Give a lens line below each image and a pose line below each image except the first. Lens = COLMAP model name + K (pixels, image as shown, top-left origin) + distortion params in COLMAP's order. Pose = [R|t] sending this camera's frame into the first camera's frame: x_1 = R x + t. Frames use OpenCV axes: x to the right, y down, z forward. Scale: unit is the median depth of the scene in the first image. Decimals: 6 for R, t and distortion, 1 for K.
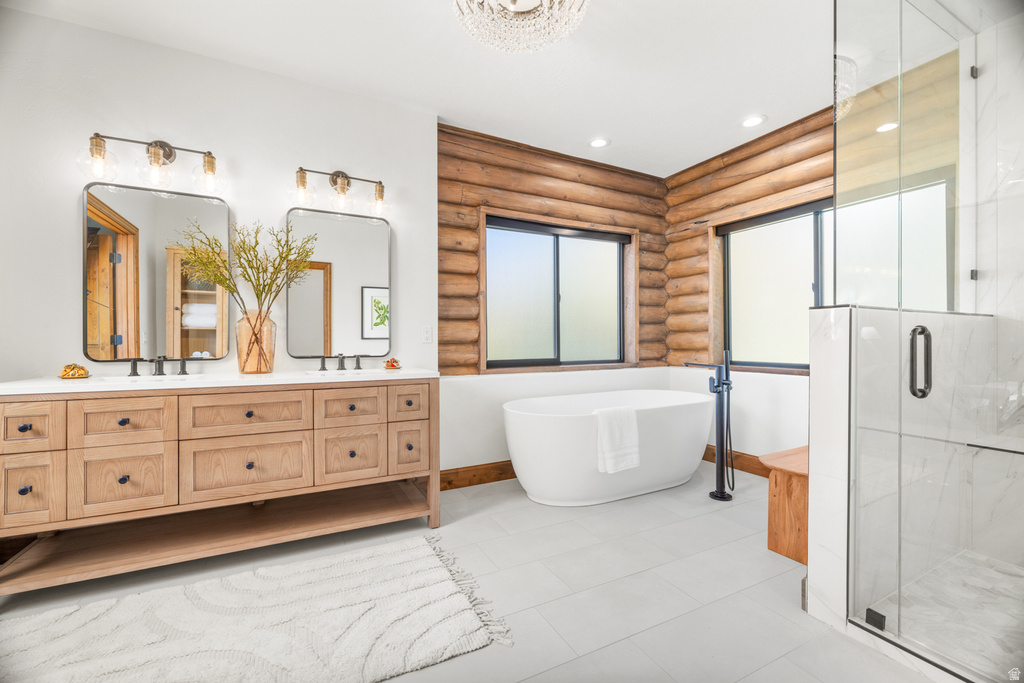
lens RADIAL K [[430.8, 0, 511.8], [0, 430.8, 342.0], [0, 0, 1]] dist [0.001806, 0.001074]
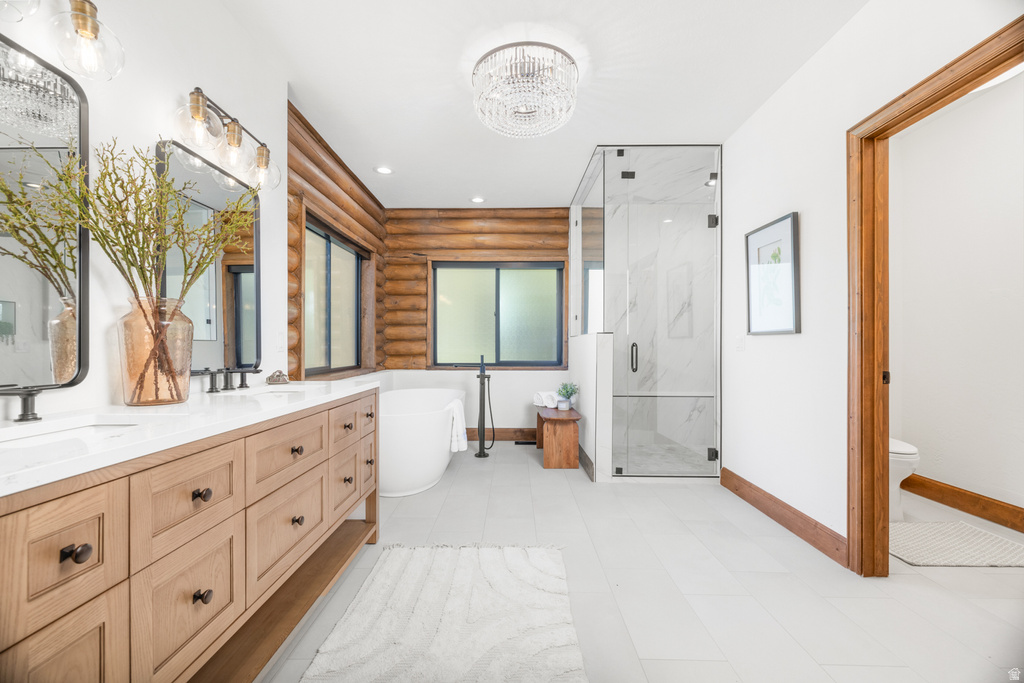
lens RADIAL K [[430.8, 0, 511.1], [0, 430.8, 343.8], [0, 0, 1]] dist [0.001806, 0.001074]
pose [[0.460823, 0.008381, 0.887452, -0.565697], [0.001002, 0.999950, -0.009964, -0.002491], [-0.887491, 0.005481, 0.460792, 0.179276]]
